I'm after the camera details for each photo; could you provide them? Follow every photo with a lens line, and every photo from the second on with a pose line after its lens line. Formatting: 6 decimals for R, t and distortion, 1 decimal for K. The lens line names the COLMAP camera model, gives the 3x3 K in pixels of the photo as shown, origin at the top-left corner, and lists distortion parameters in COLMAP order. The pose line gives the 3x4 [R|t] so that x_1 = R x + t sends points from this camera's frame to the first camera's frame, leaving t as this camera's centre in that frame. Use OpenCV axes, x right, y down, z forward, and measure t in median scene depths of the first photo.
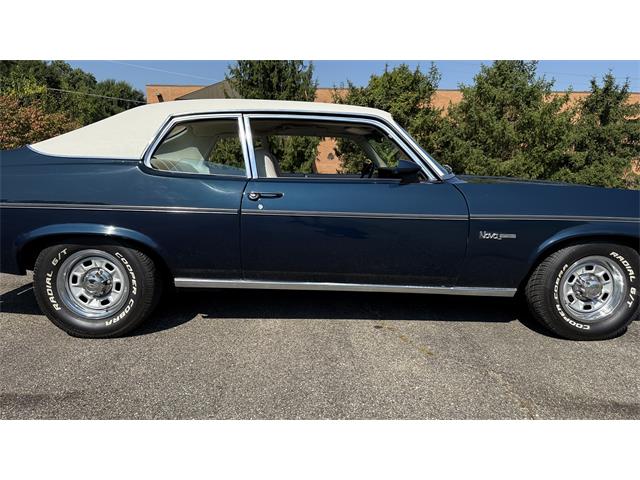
lens RADIAL K [[456.6, 0, 318.0], [0, 456.6, 242.7], [0, 0, 1]] dist [0.040092, -0.048563]
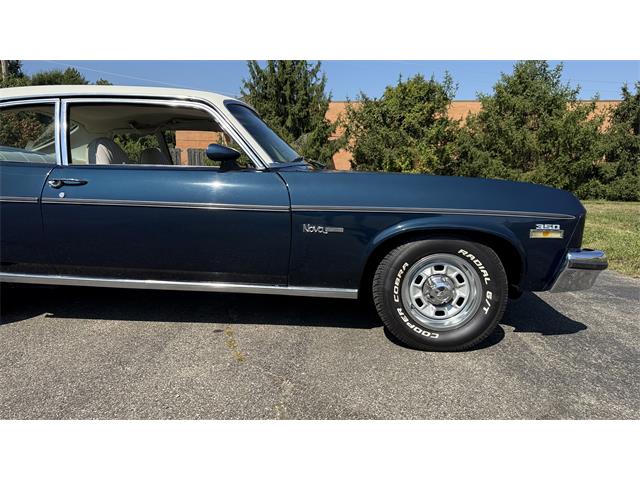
lens RADIAL K [[456.6, 0, 309.9], [0, 456.6, 240.7], [0, 0, 1]] dist [0.041045, -0.048379]
pose [[0.995879, 0.010225, -0.090118, 0.415846], [-0.013362, 0.999323, -0.034273, 0.035714], [0.089706, 0.035336, 0.995341, 0.105249]]
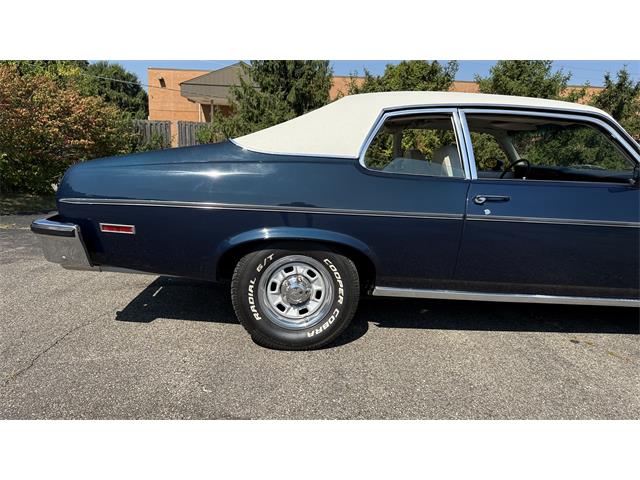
lens RADIAL K [[456.6, 0, 318.0], [0, 456.6, 242.7], [0, 0, 1]] dist [0.040092, -0.048563]
pose [[0.999588, 0.018268, 0.022141, -0.435868], [-0.018801, 0.999532, 0.024115, -0.029683], [-0.021691, -0.024522, 0.999464, 0.083420]]
